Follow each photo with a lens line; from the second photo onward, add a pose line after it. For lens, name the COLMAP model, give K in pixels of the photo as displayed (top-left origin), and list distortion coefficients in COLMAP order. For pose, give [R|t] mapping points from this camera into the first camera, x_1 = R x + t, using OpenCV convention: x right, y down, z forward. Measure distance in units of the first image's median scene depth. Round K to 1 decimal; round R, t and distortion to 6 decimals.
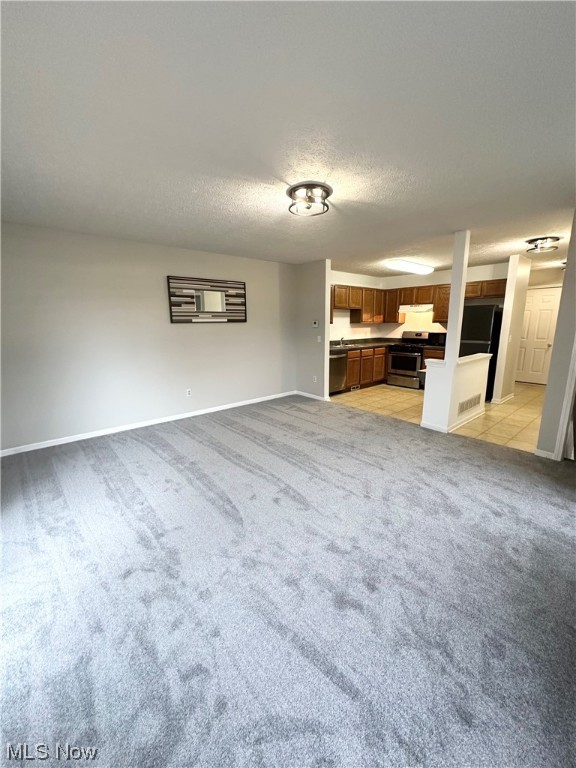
lens RADIAL K [[304.9, 0, 288.4], [0, 304.9, 383.1], [0, 0, 1]] dist [-0.004143, -0.000413]
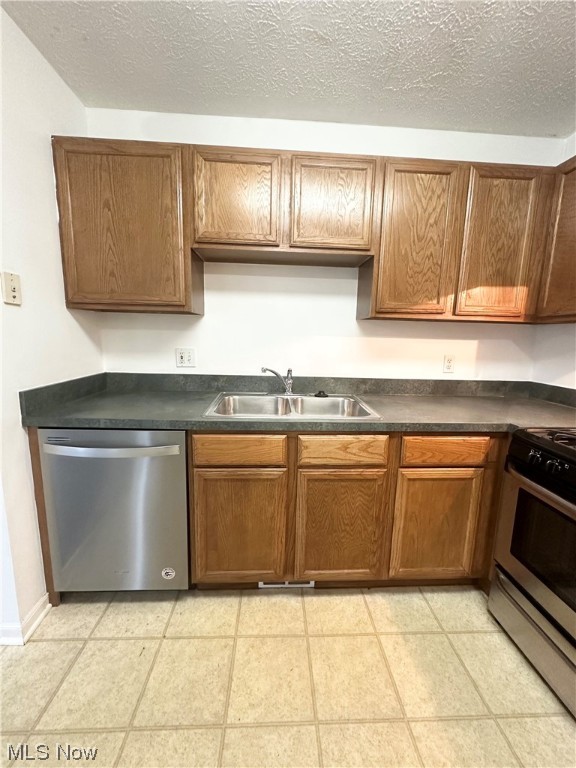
lens RADIAL K [[304.9, 0, 288.4], [0, 304.9, 383.1], [0, 0, 1]] dist [-0.004143, -0.000413]
pose [[0.790843, 0.131083, -0.597817, 0.338078], [-0.155554, 0.987768, 0.010807, -0.138351], [0.591921, 0.084446, 0.801560, 0.780633]]
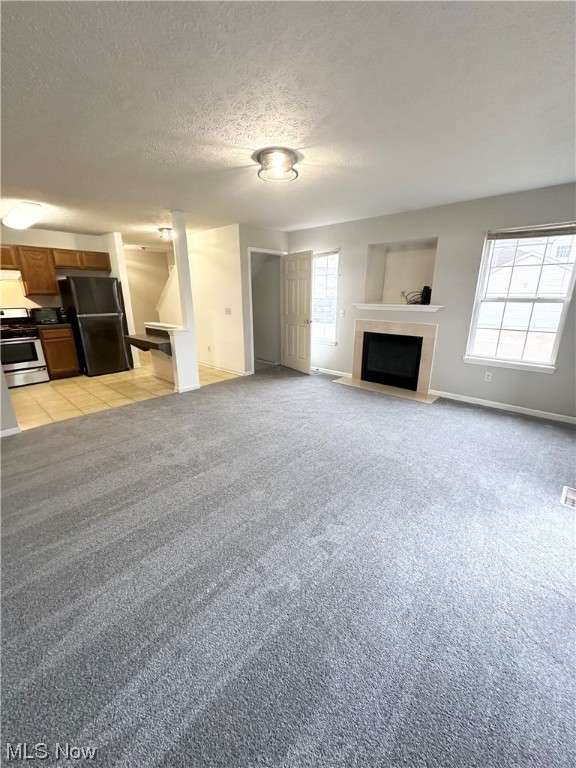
lens RADIAL K [[304.9, 0, 288.4], [0, 304.9, 383.1], [0, 0, 1]] dist [-0.004143, -0.000413]
pose [[-0.125546, -0.272539, 0.953919, -0.394202], [0.198839, 0.935104, 0.293333, -0.081093], [-0.971957, 0.226503, -0.063207, 0.435035]]
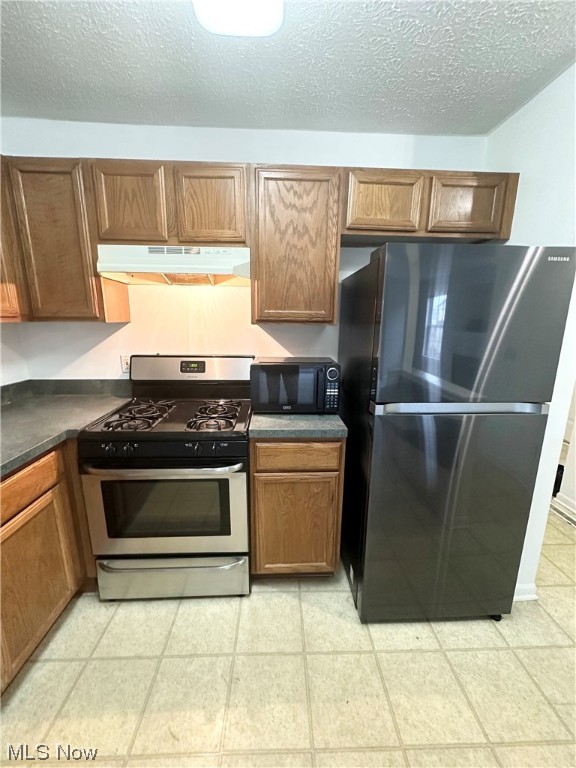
lens RADIAL K [[304.9, 0, 288.4], [0, 304.9, 383.1], [0, 0, 1]] dist [-0.004143, -0.000413]
pose [[0.619651, -0.145173, 0.771335, 0.276772], [0.138951, 0.987513, 0.074234, -0.157748], [-0.772480, 0.061179, 0.632085, 0.788605]]
